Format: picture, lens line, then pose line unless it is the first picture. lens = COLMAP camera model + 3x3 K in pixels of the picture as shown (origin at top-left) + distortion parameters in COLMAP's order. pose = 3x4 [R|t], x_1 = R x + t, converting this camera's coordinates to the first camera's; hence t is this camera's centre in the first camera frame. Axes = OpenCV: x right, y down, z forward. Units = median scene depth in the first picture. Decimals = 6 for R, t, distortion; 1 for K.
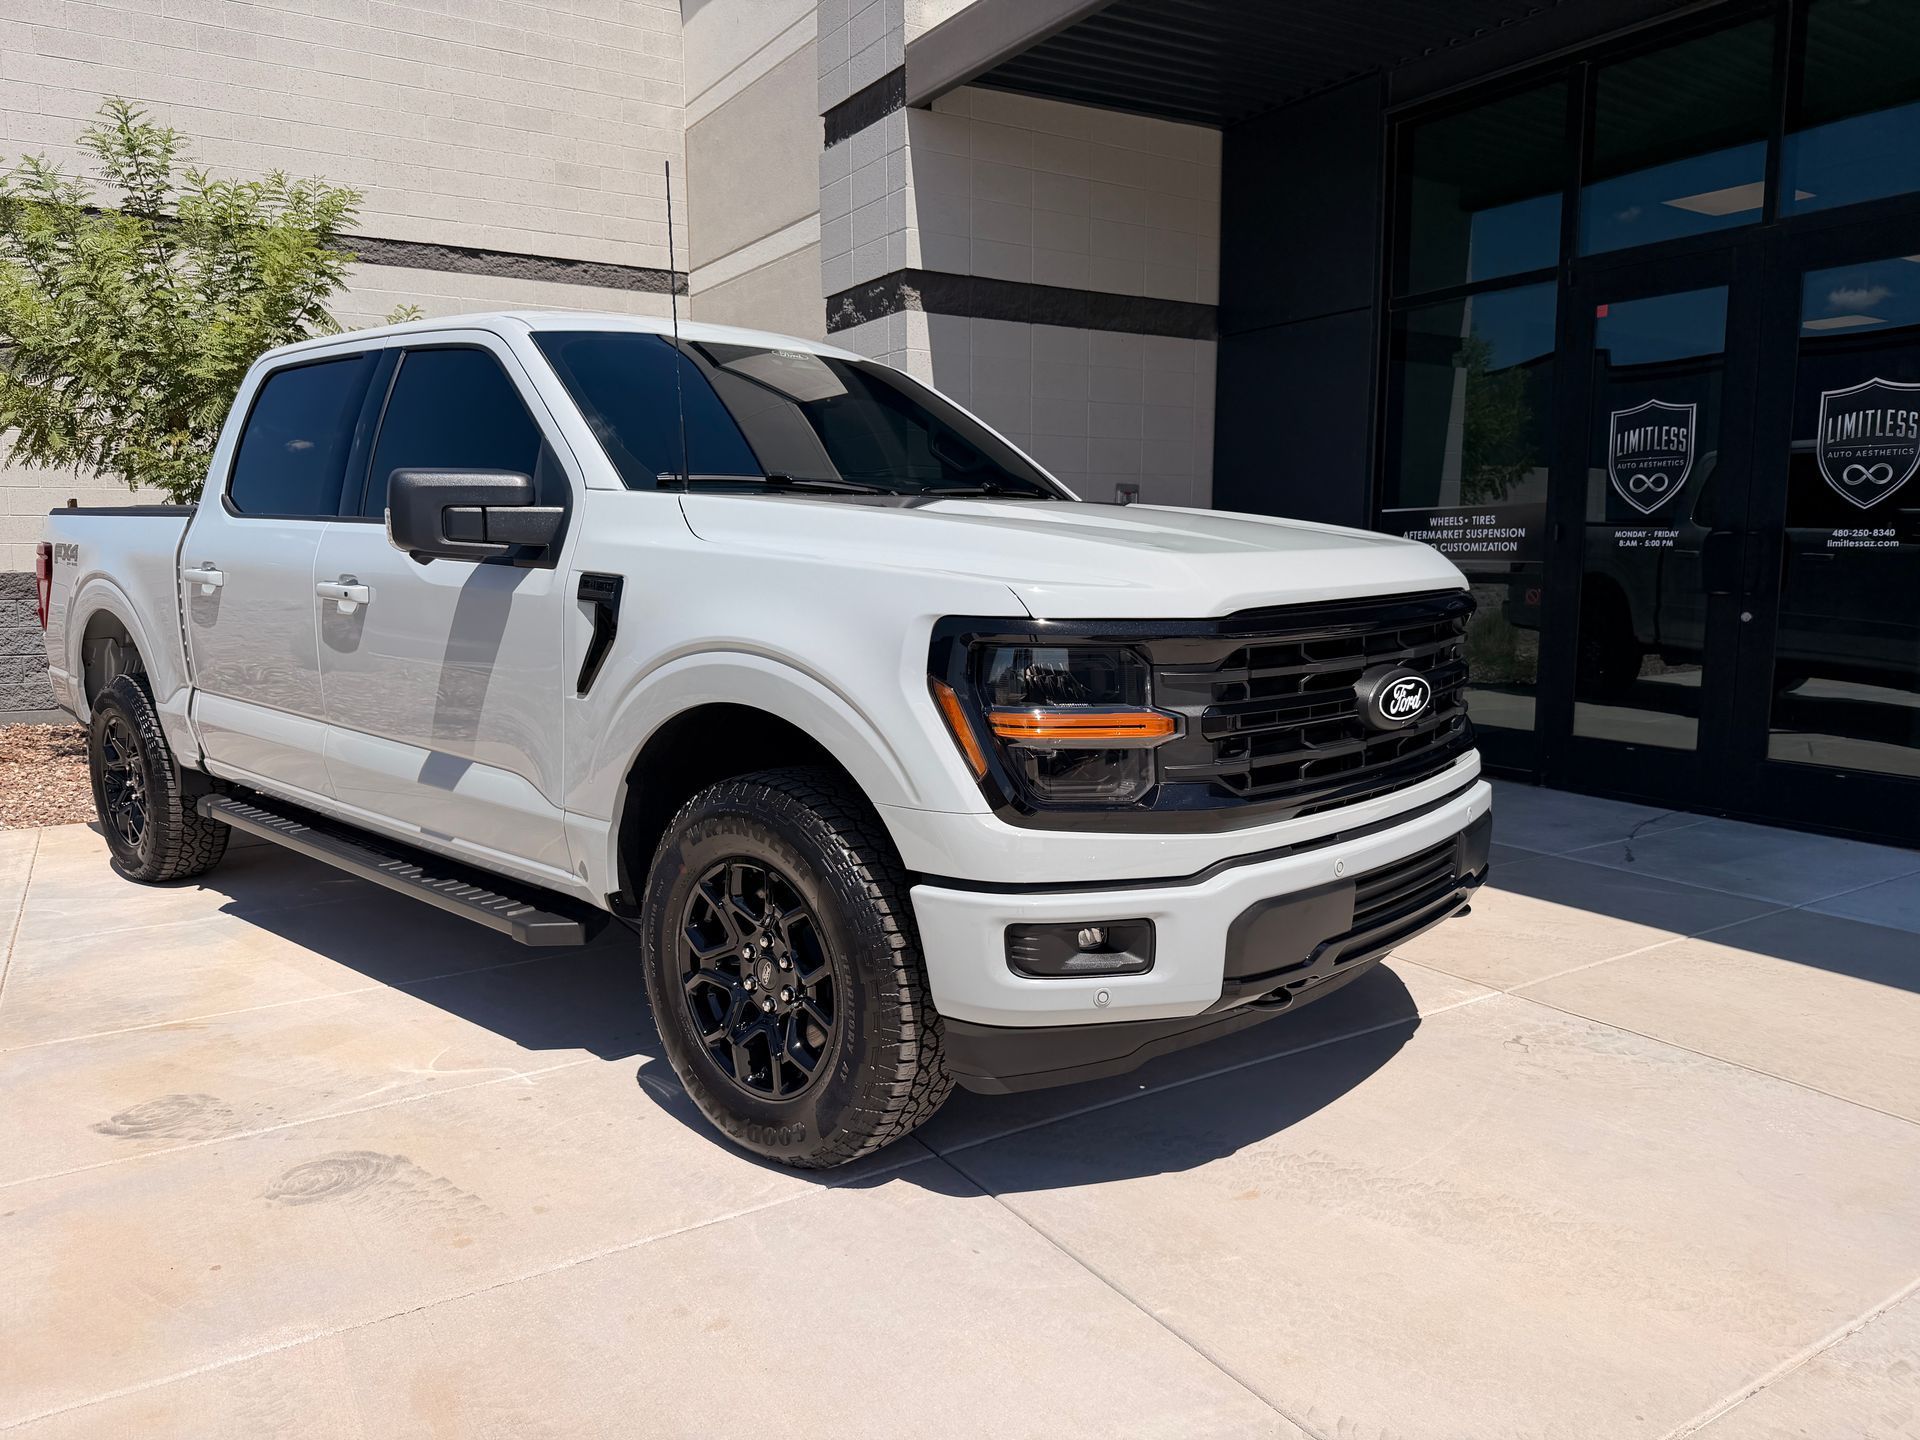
lens RADIAL K [[1349.5, 0, 962.0], [0, 1349.5, 739.1], [0, 0, 1]] dist [-0.004889, -0.002009]
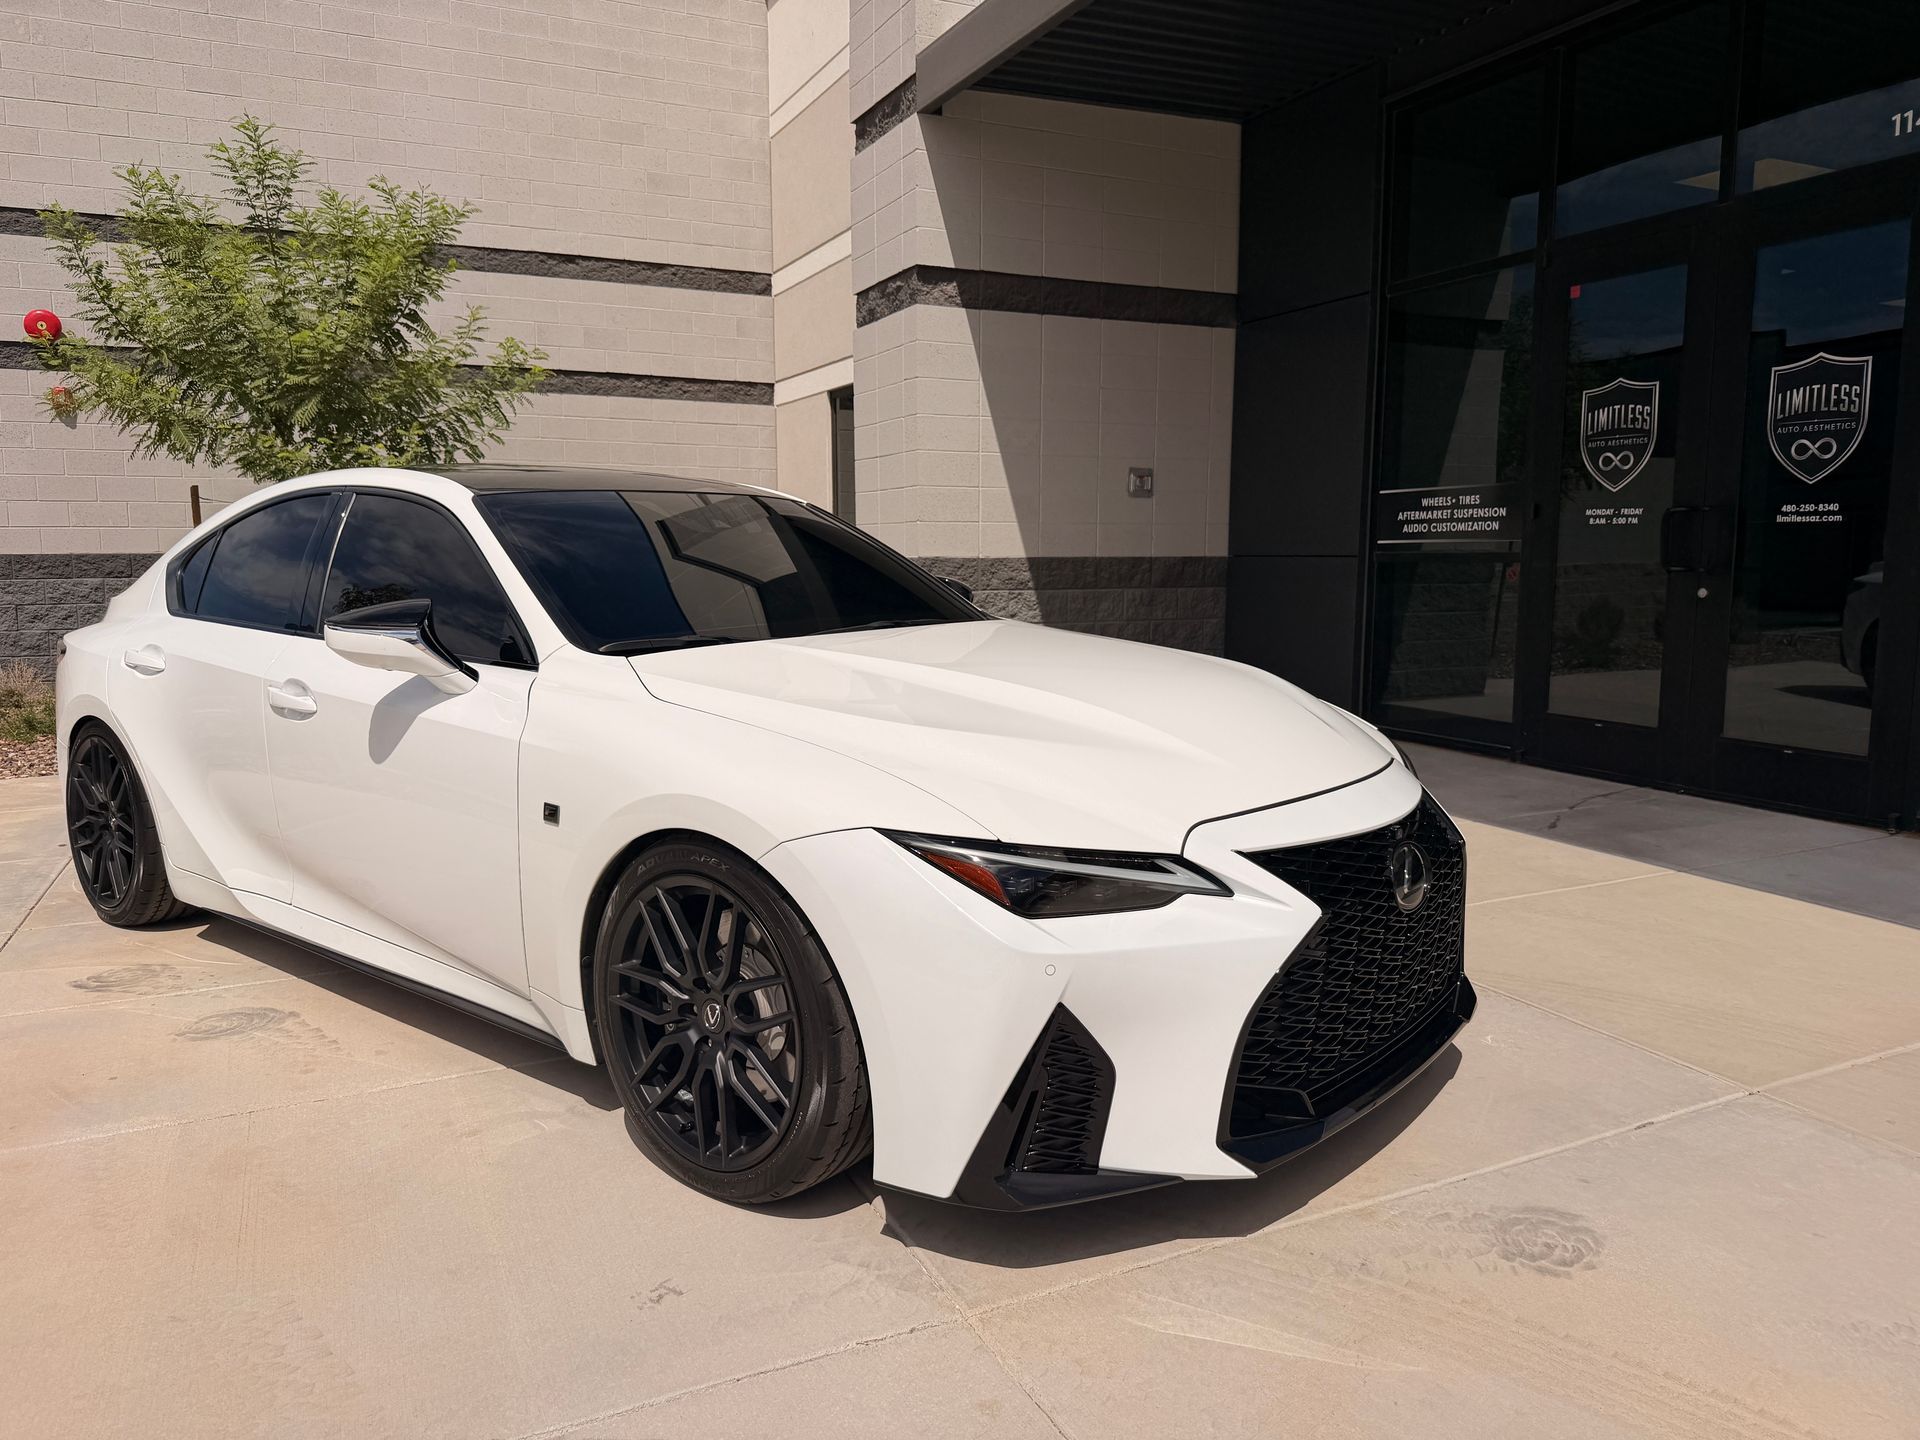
lens RADIAL K [[1355.0, 0, 965.7], [0, 1355.0, 729.3], [0, 0, 1]] dist [-0.001145, -0.005157]
pose [[0.993184, 0.017627, -0.115218, 0.140450], [-0.018256, 0.999824, -0.004410, 0.023143], [0.115120, 0.006484, 0.993330, -0.059384]]
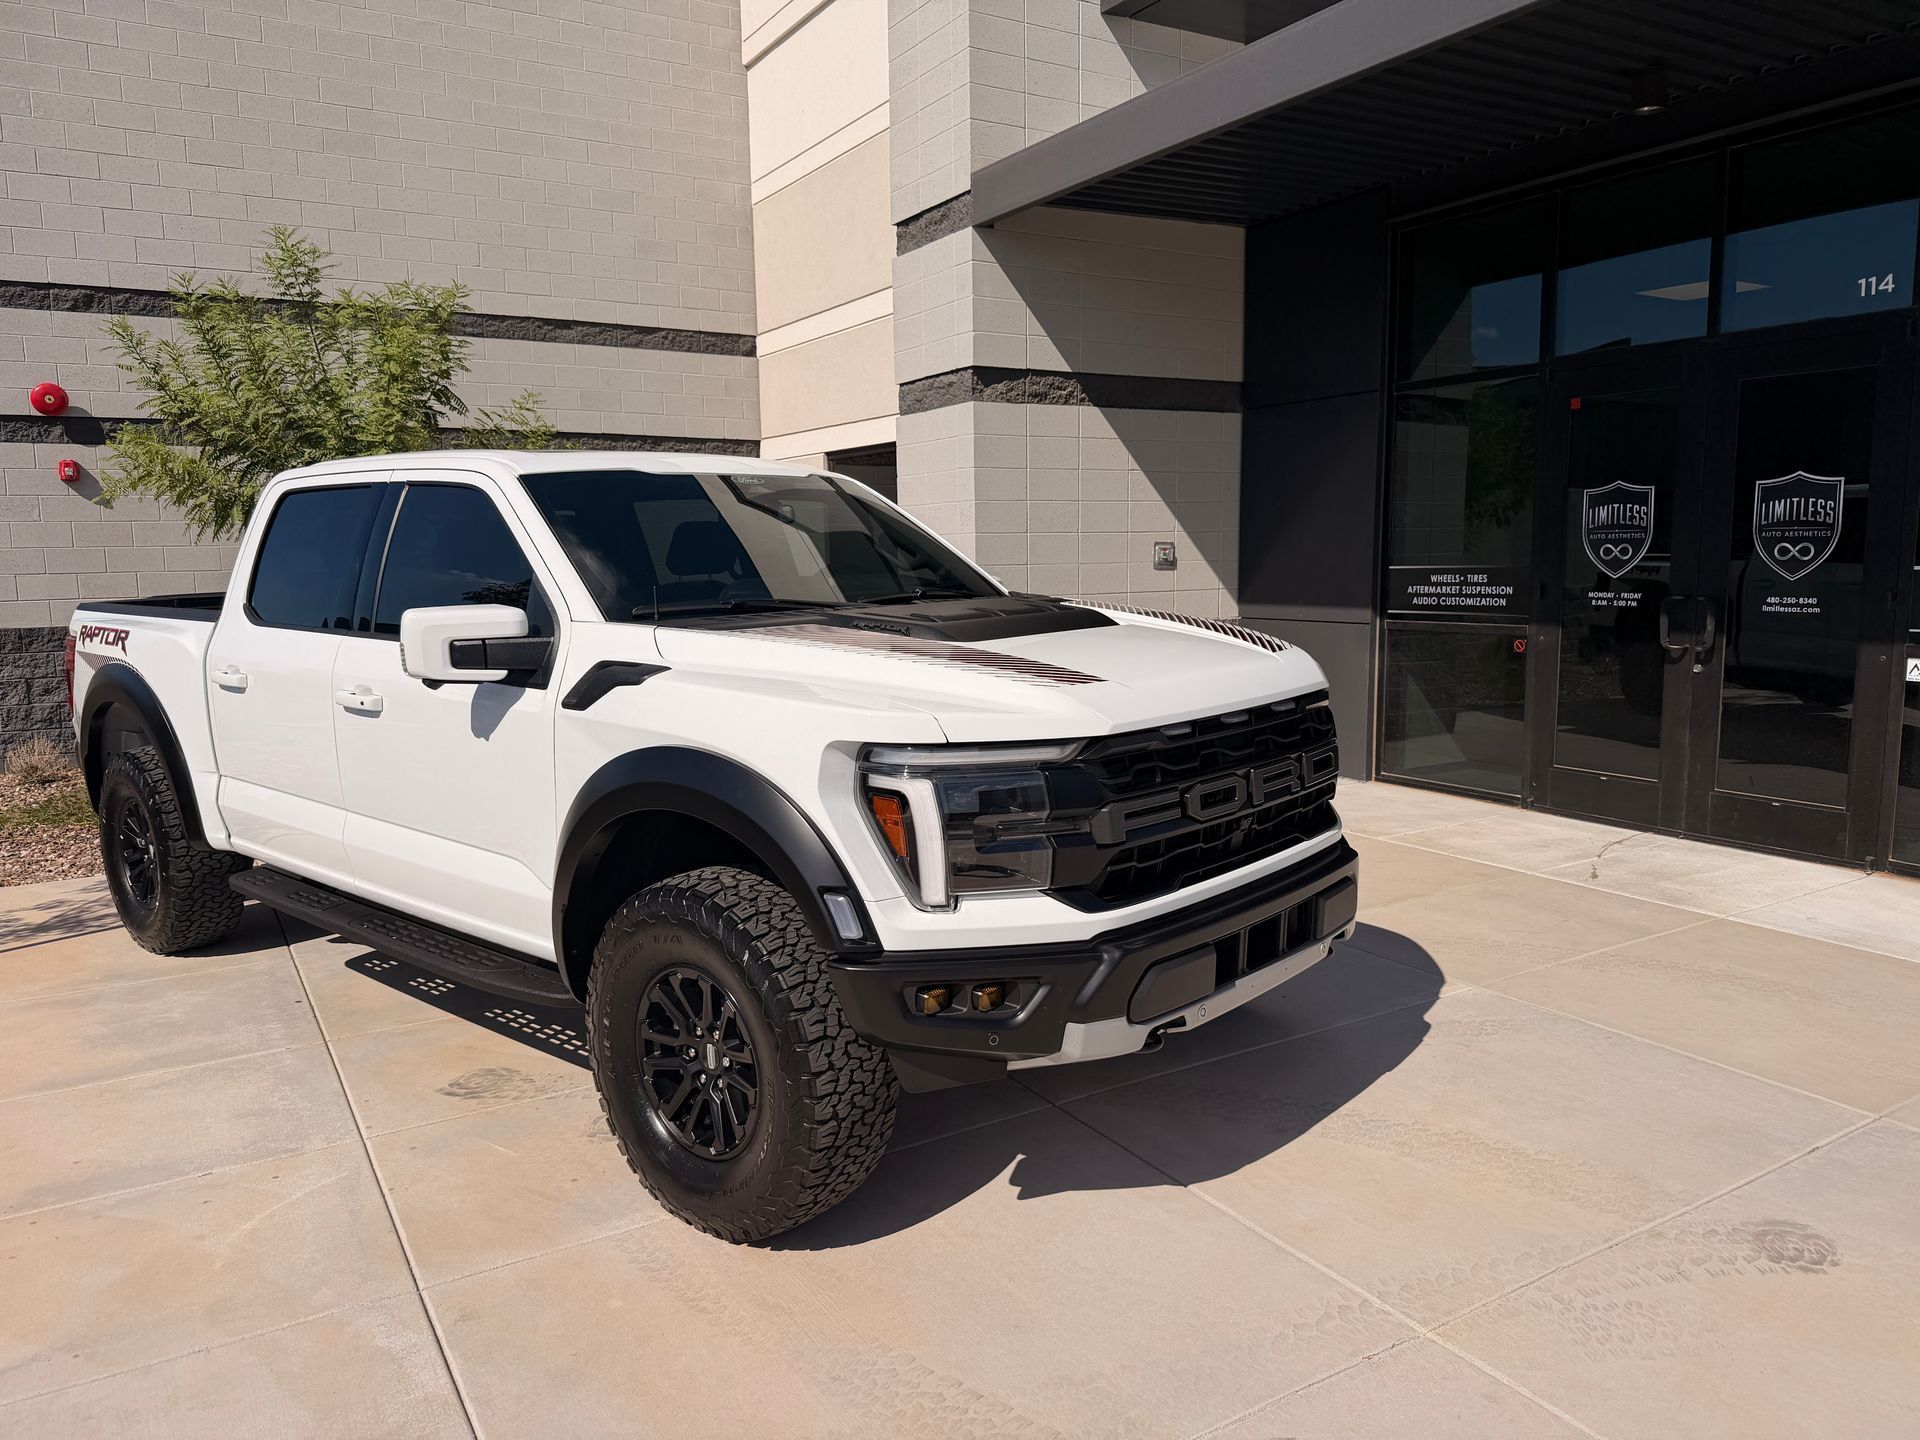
lens RADIAL K [[1355.4, 0, 958.6], [0, 1355.4, 736.3], [0, 0, 1]] dist [0.005105, -0.013085]
pose [[0.999793, -0.009103, -0.018205, -0.039429], [0.009096, 0.999959, -0.000501, -0.033116], [0.018209, 0.000335, 0.999834, -0.180411]]
